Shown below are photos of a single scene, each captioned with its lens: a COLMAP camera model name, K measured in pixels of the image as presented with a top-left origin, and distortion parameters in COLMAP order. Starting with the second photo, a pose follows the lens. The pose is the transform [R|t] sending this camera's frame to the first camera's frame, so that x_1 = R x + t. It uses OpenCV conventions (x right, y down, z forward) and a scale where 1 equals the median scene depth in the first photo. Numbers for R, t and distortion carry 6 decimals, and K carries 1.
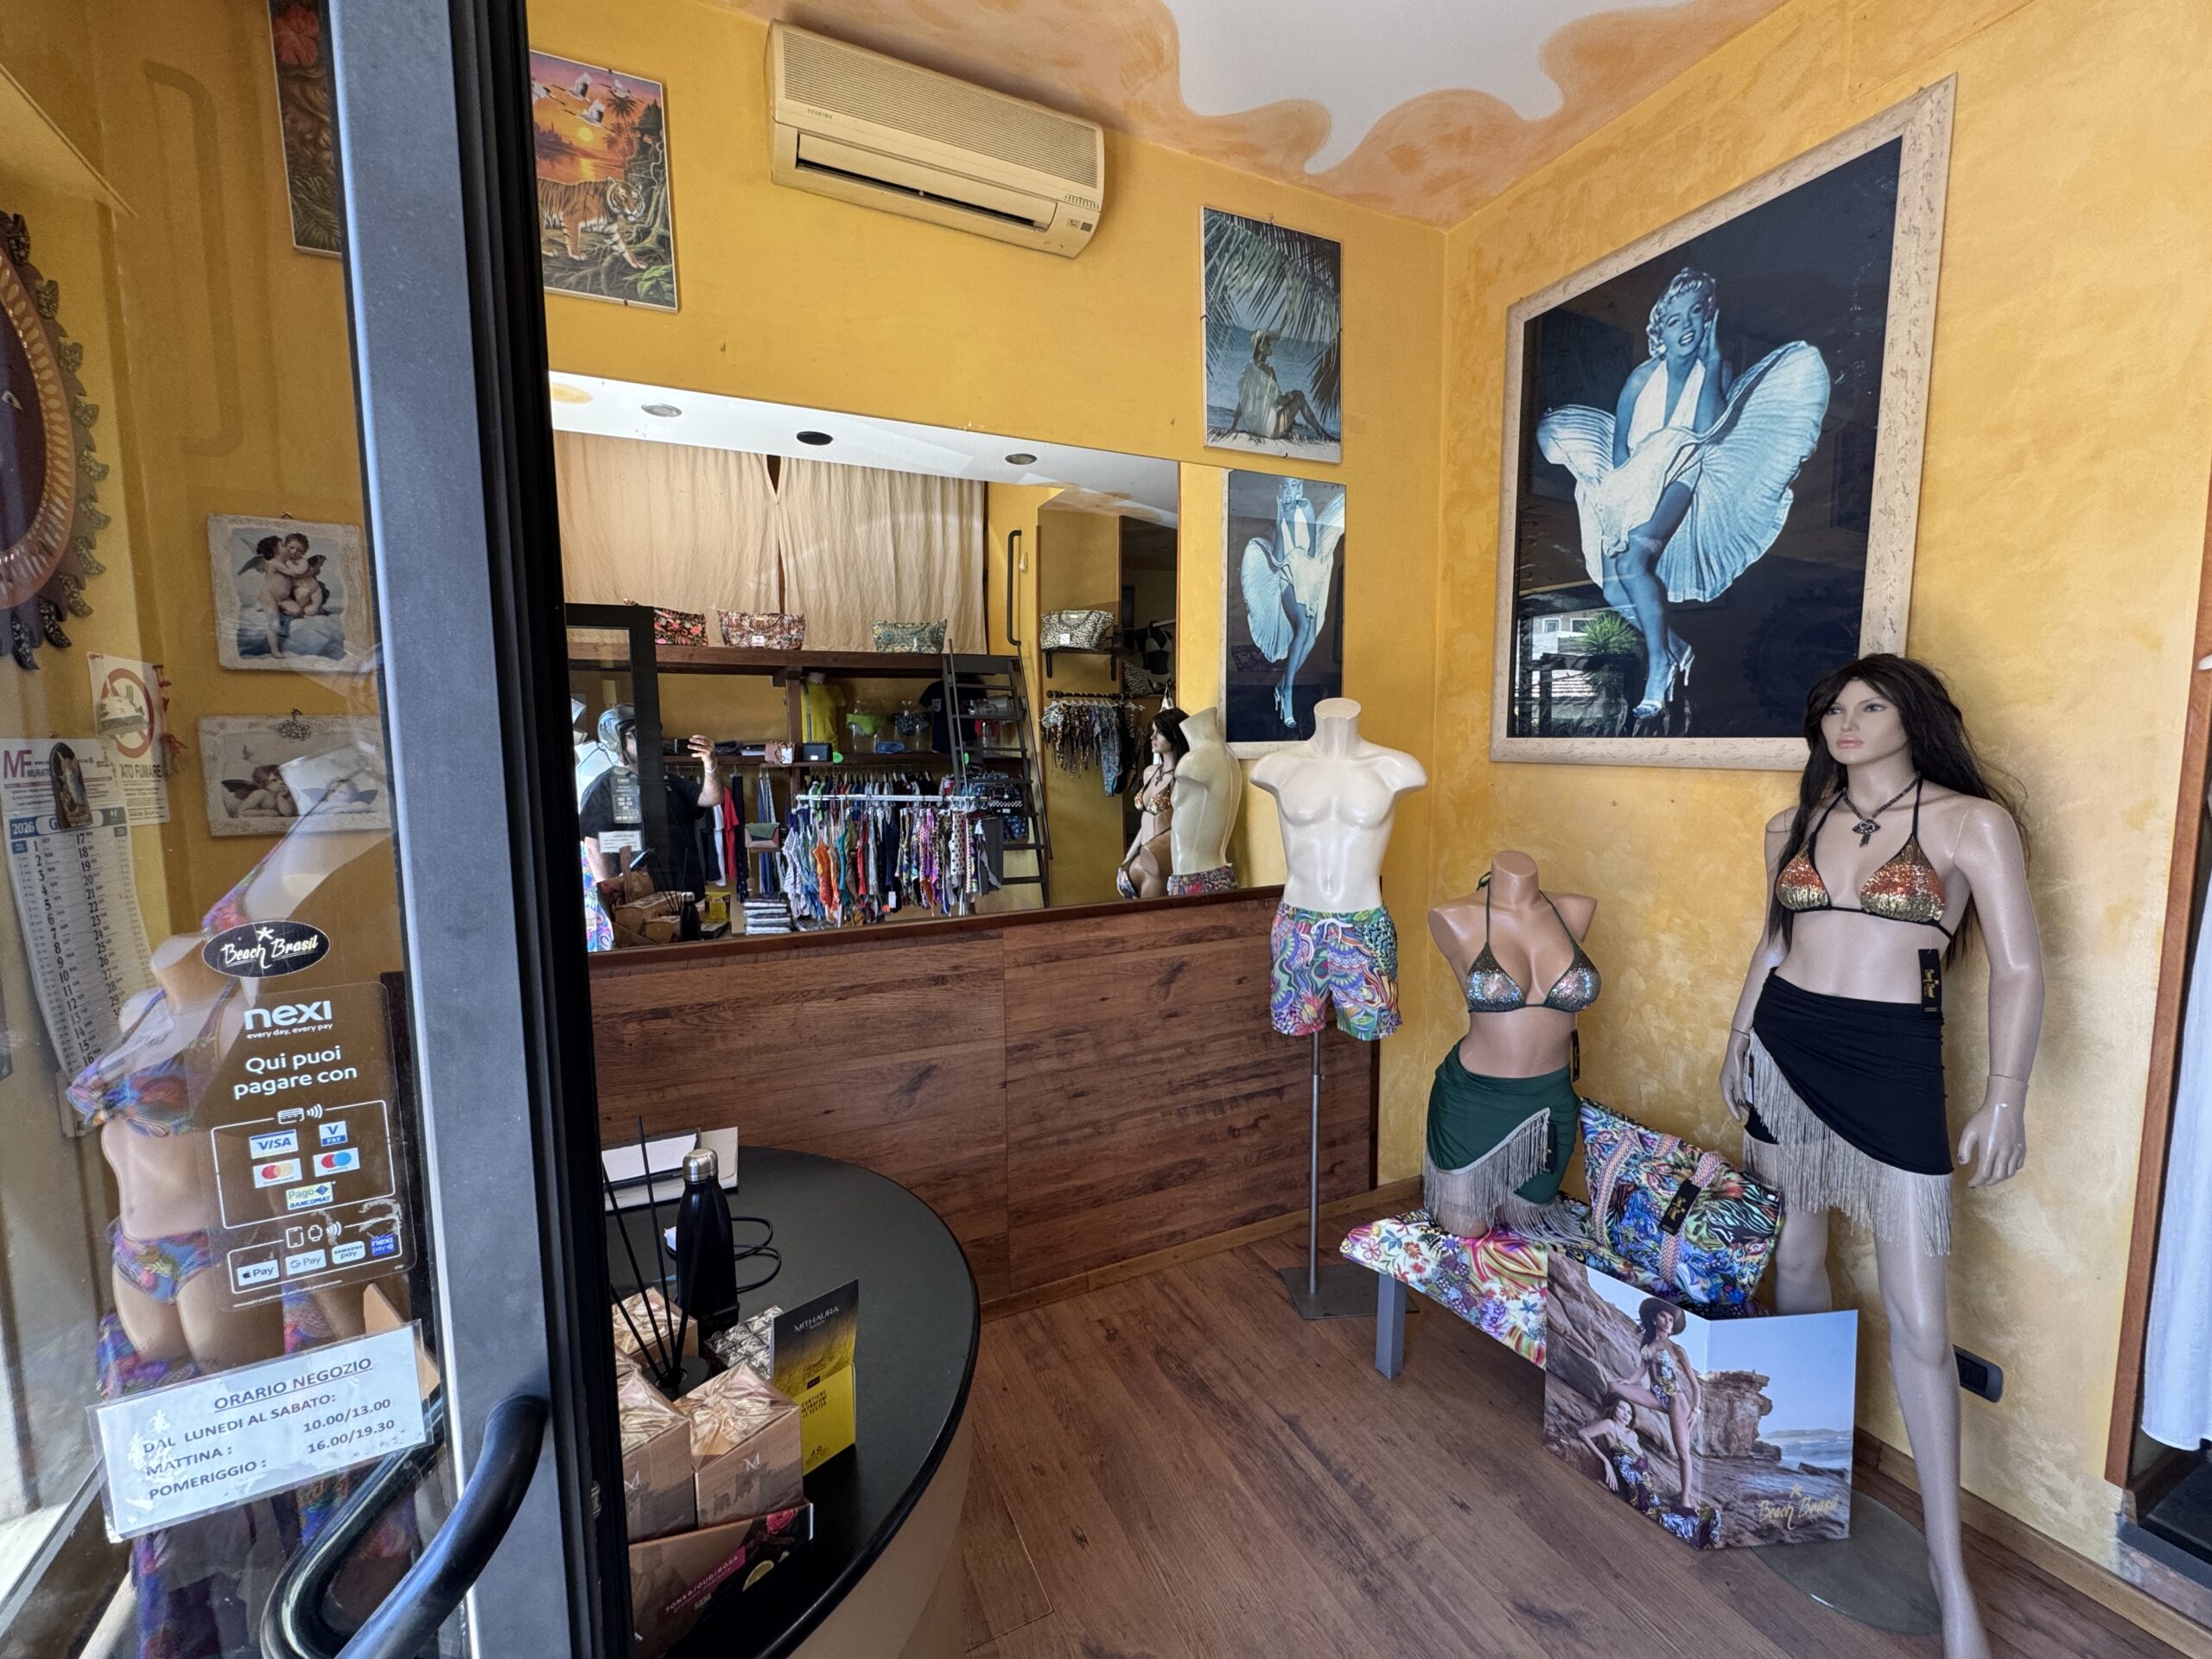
lens RADIAL K [[884.8, 0, 1102.6], [0, 884.8, 819.2], [0, 0, 1]] dist [-0.003040, 0.000107]
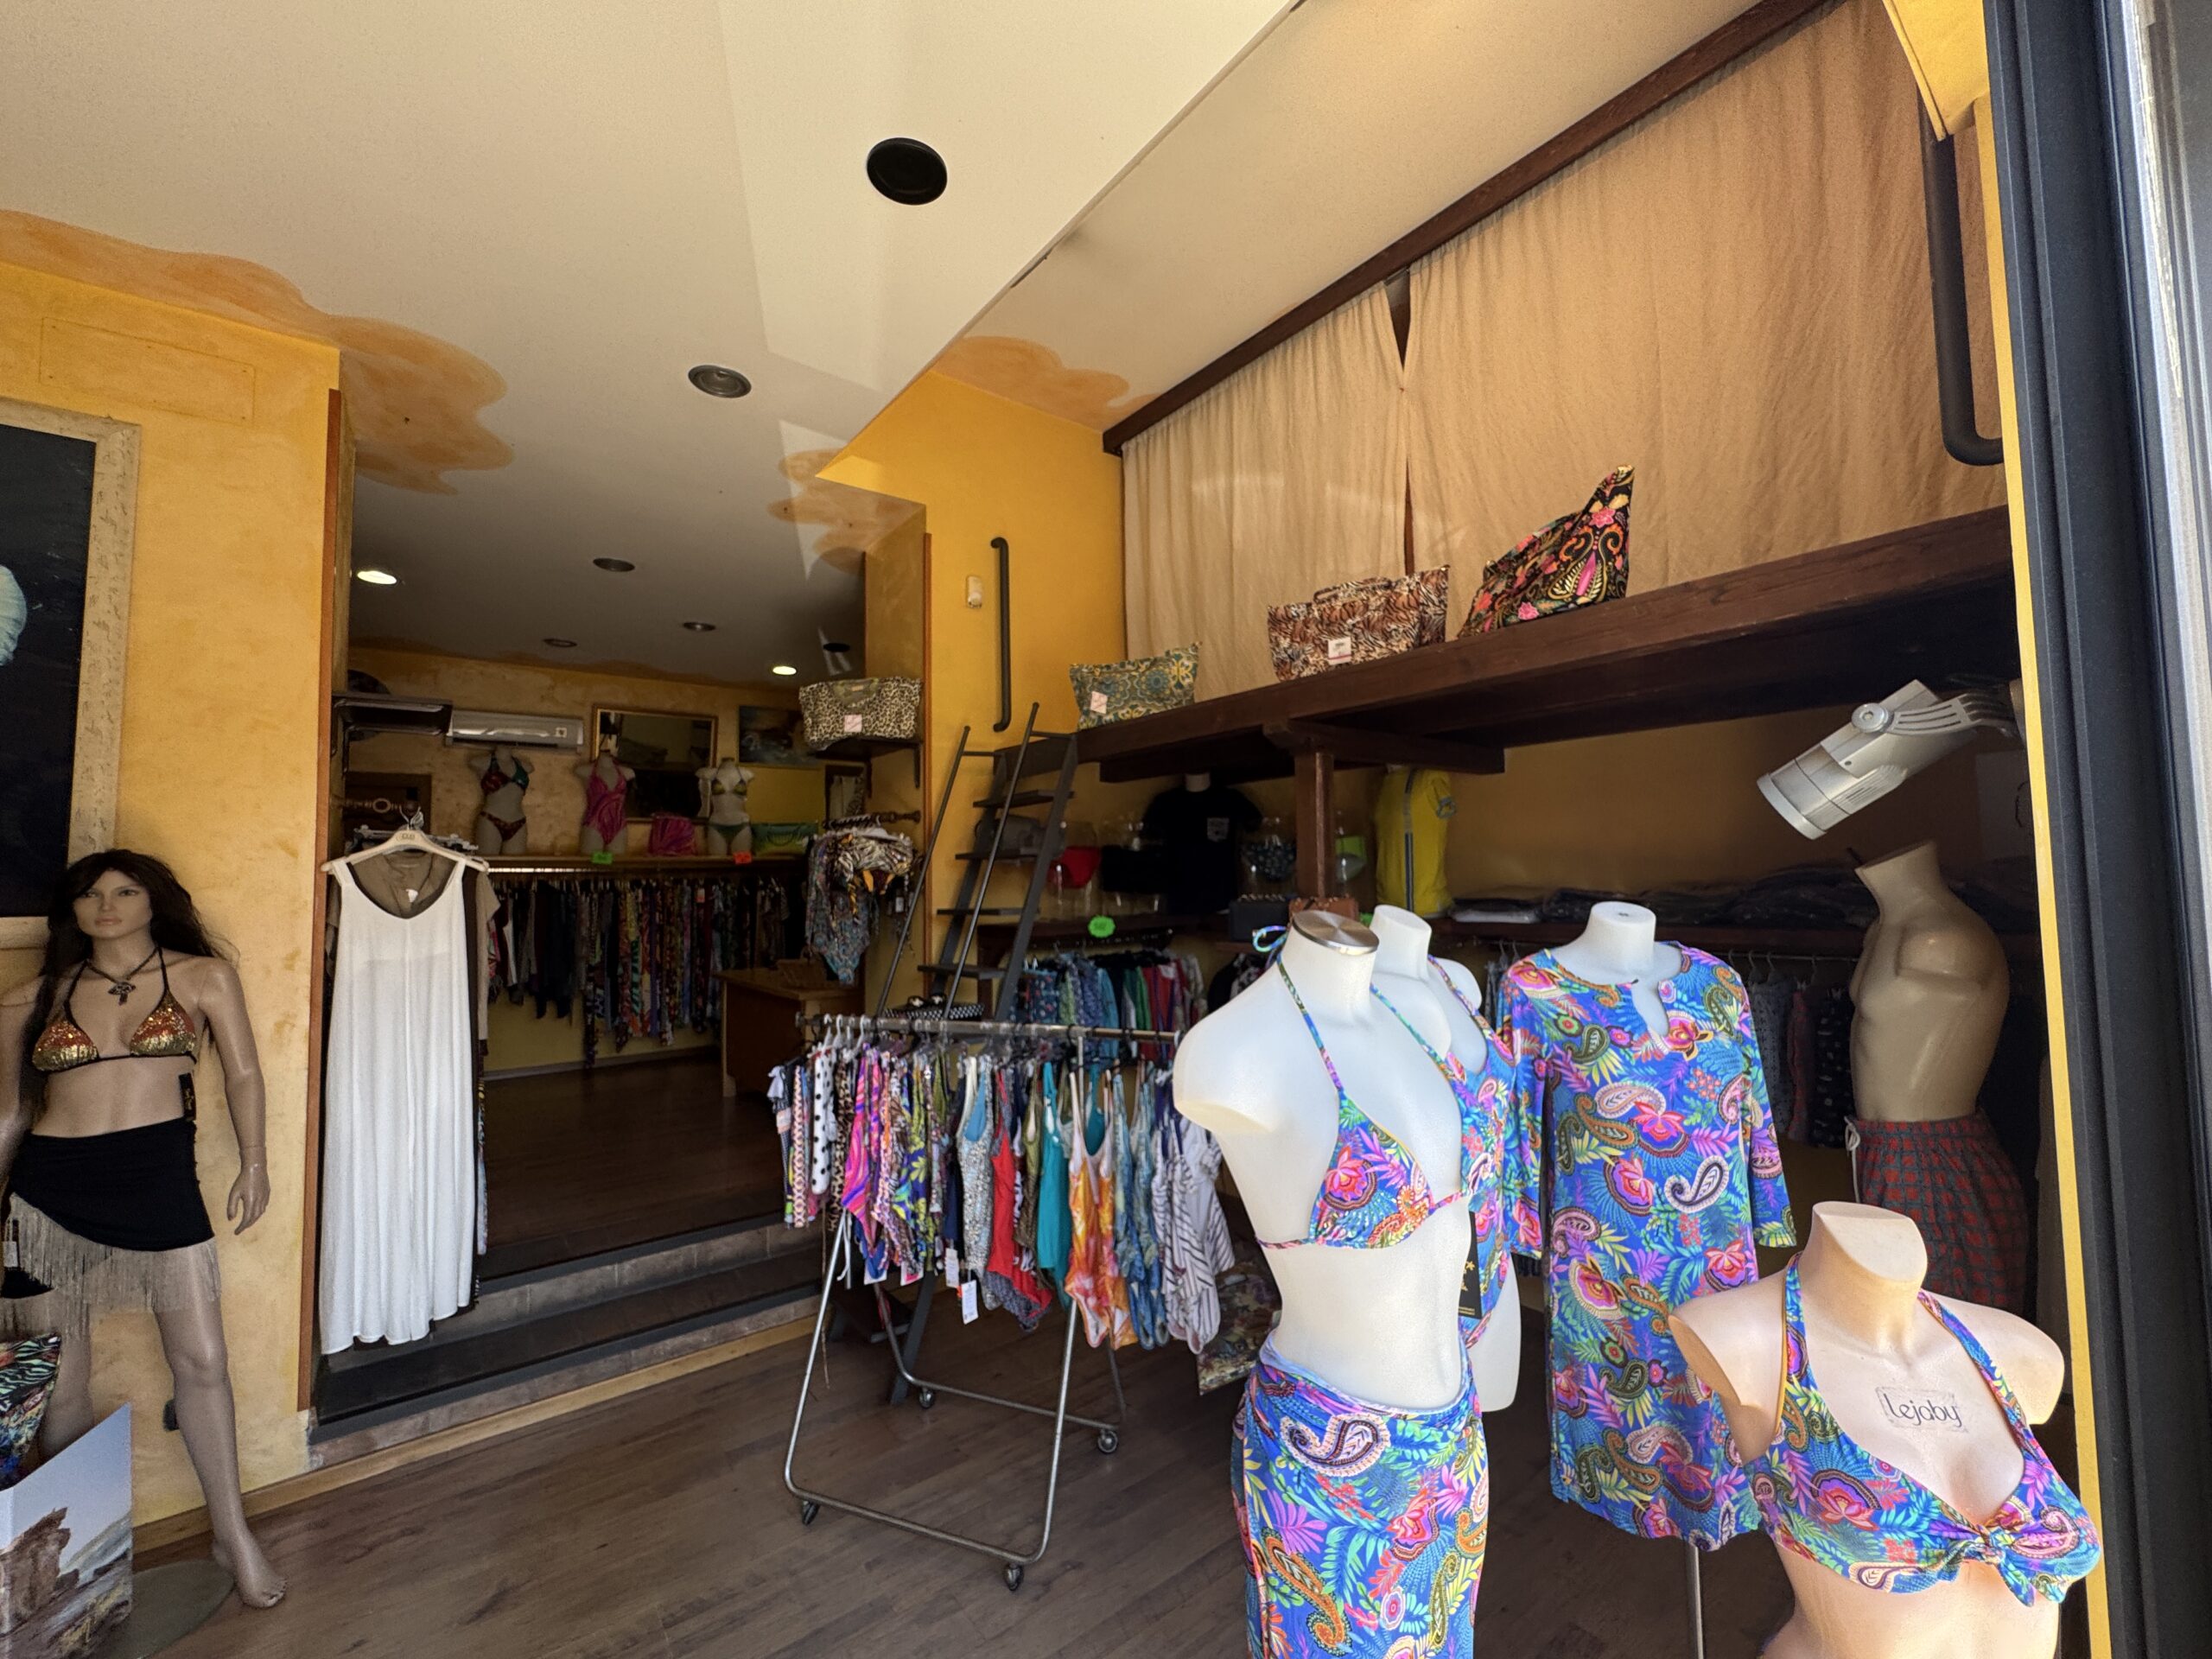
lens RADIAL K [[884.8, 0, 1096.7], [0, 884.8, 837.1], [0, 0, 1]] dist [-0.003040, 0.000107]
pose [[-0.205014, 0.061005, 0.976856, -0.624660], [0.108437, 0.993327, -0.039276, -0.005113], [-0.972734, 0.097875, -0.210261, -0.085589]]
